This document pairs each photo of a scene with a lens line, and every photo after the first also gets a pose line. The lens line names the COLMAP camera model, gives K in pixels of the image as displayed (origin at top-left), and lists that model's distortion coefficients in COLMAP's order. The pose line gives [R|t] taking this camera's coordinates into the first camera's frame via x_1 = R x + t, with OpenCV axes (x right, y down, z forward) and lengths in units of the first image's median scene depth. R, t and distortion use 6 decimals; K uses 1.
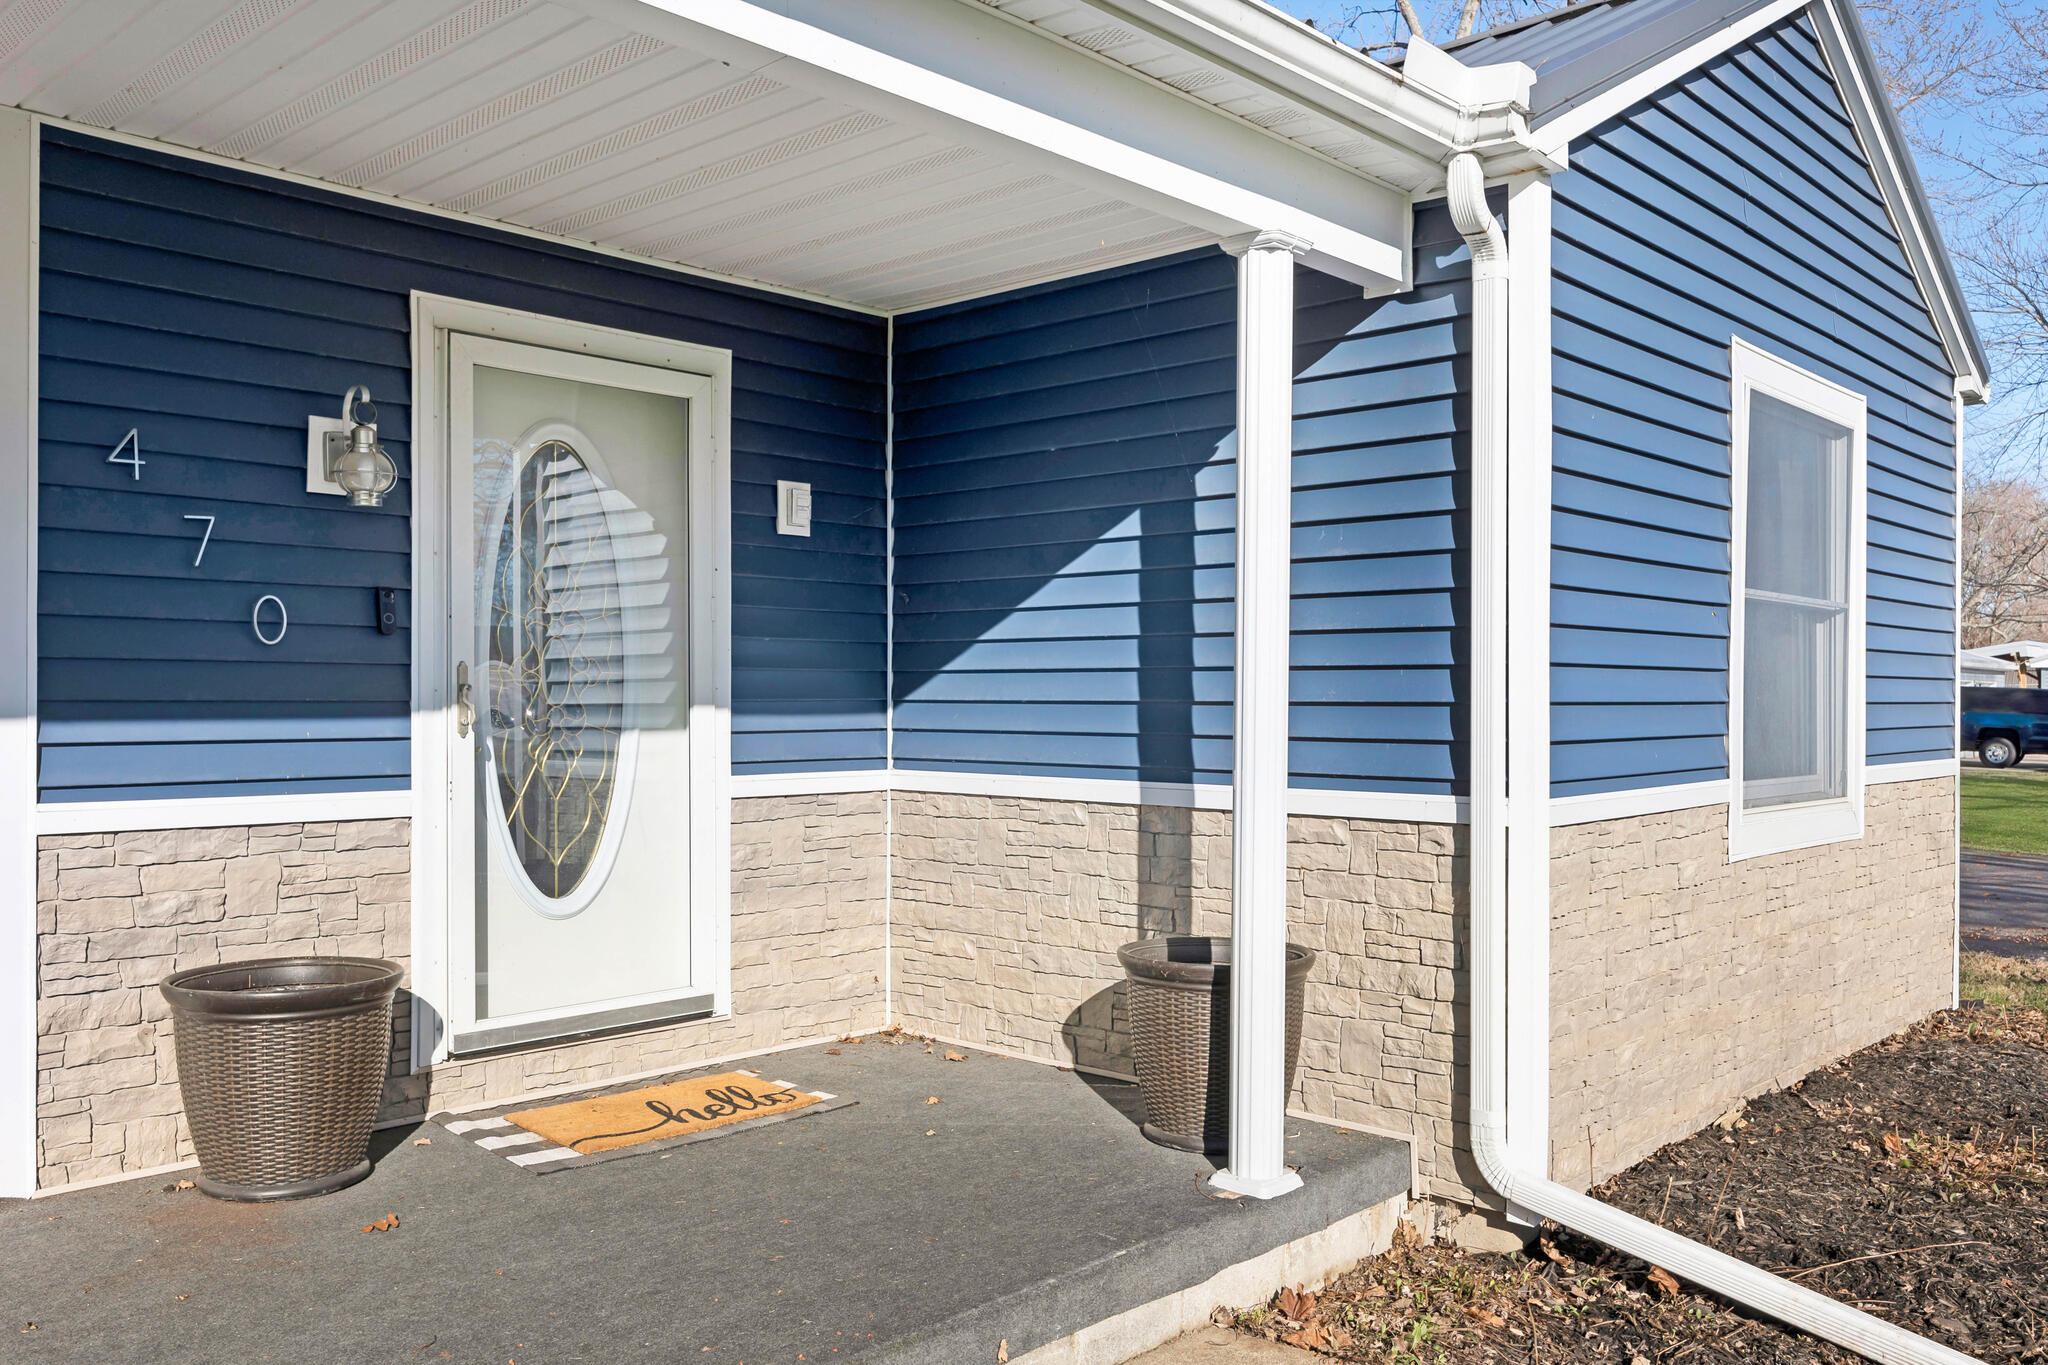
lens RADIAL K [[1659.6, 0, 1017.8], [0, 1659.6, 689.0], [0, 0, 1]] dist [-0.006391, -0.000816]
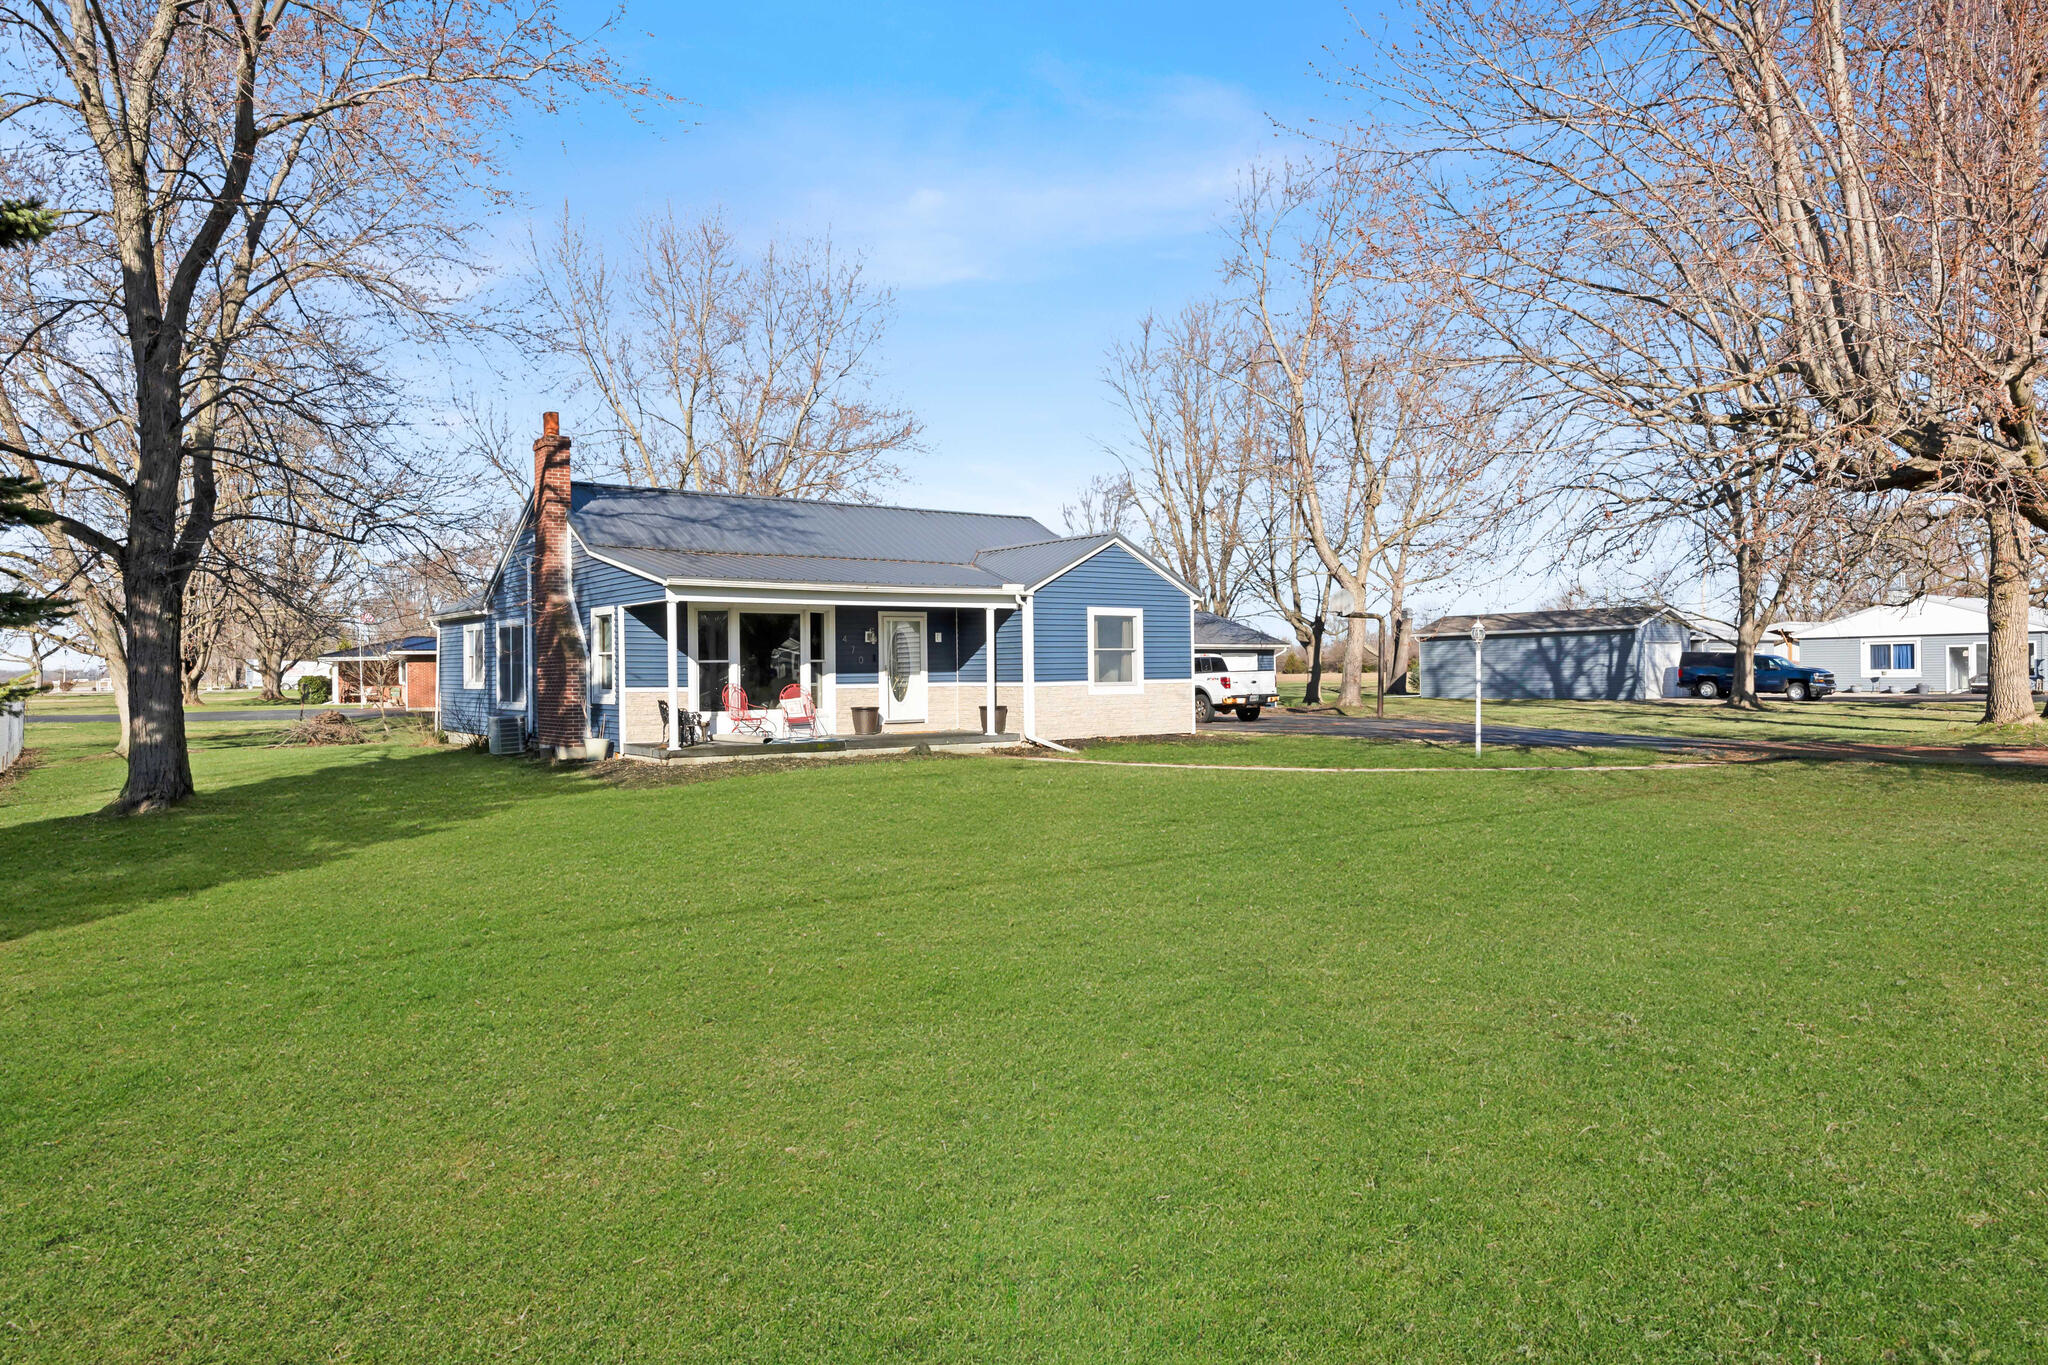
lens RADIAL K [[1362.3, 0, 1025.1], [0, 1362.3, 675.9], [0, 0, 1]] dist [0.001124, -0.000012]
pose [[0.982994, -0.010643, -0.183327, 1.251929], [0.013248, 0.999828, 0.012994, -0.035894], [0.183157, -0.015201, 0.982966, -4.391593]]
